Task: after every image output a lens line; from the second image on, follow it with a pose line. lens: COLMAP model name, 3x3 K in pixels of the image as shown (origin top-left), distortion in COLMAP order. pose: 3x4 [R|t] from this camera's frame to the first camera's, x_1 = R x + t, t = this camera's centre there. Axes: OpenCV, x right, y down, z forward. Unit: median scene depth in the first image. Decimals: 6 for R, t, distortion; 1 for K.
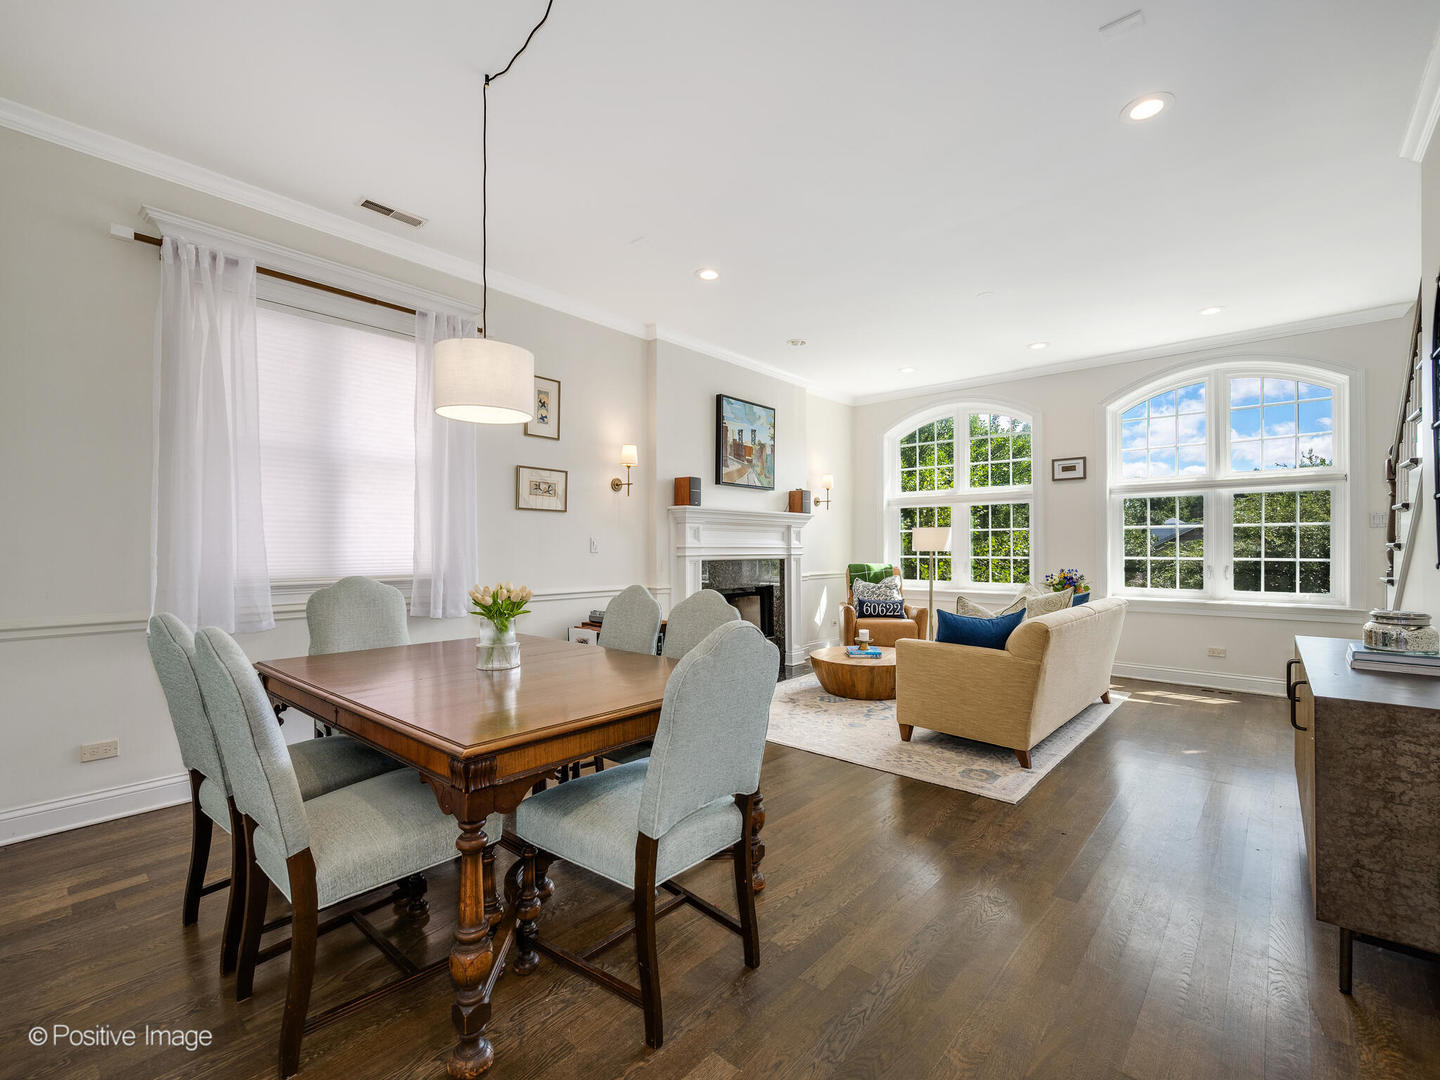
lens RADIAL K [[628.6, 0, 724.9], [0, 628.6, 533.5], [0, 0, 1]] dist [-0.000375, 0.000177]
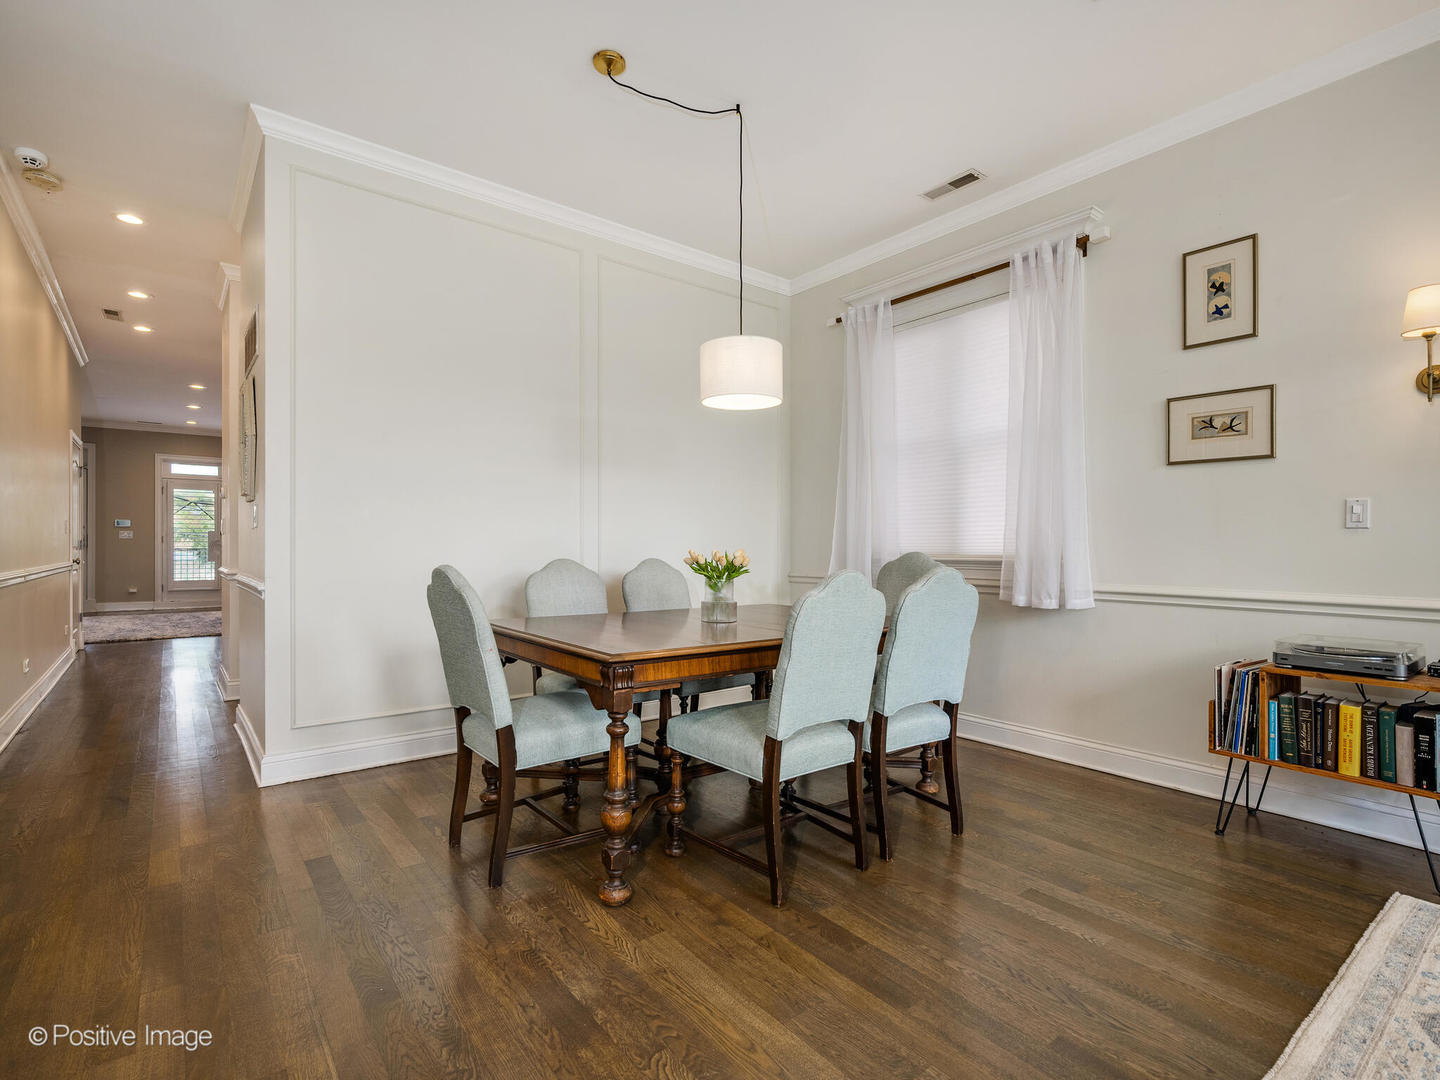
lens RADIAL K [[707.5, 0, 731.7], [0, 707.5, 537.4], [0, 0, 1]] dist [-0.001647, 0.000153]
pose [[-0.177973, -0.015676, -0.983911, 0.353973], [0.017304, 0.999669, -0.019057, 0.032319], [0.983883, -0.020417, -0.177642, 0.486611]]
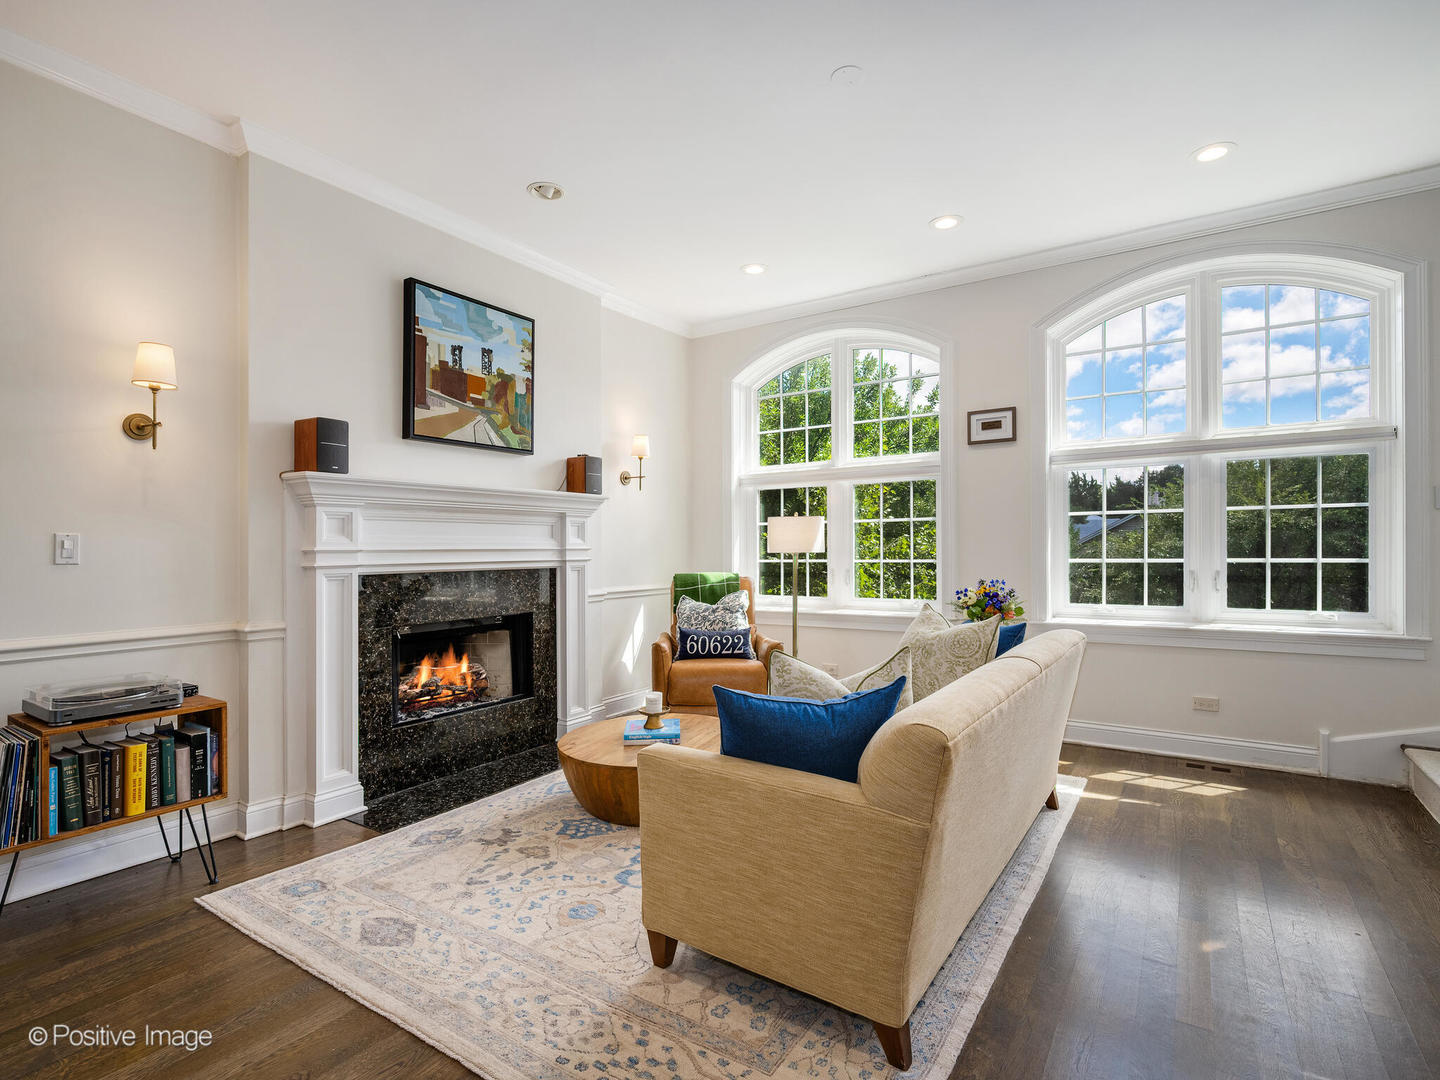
lens RADIAL K [[715.9, 0, 718.5], [0, 715.9, 543.6], [0, 0, 1]] dist [0.000917, 0.000467]
pose [[0.990558, -0.008444, 0.136831, 0.169062], [0.006440, 0.999865, 0.015085, 0.007740], [-0.136940, -0.014061, 0.990480, 0.310822]]
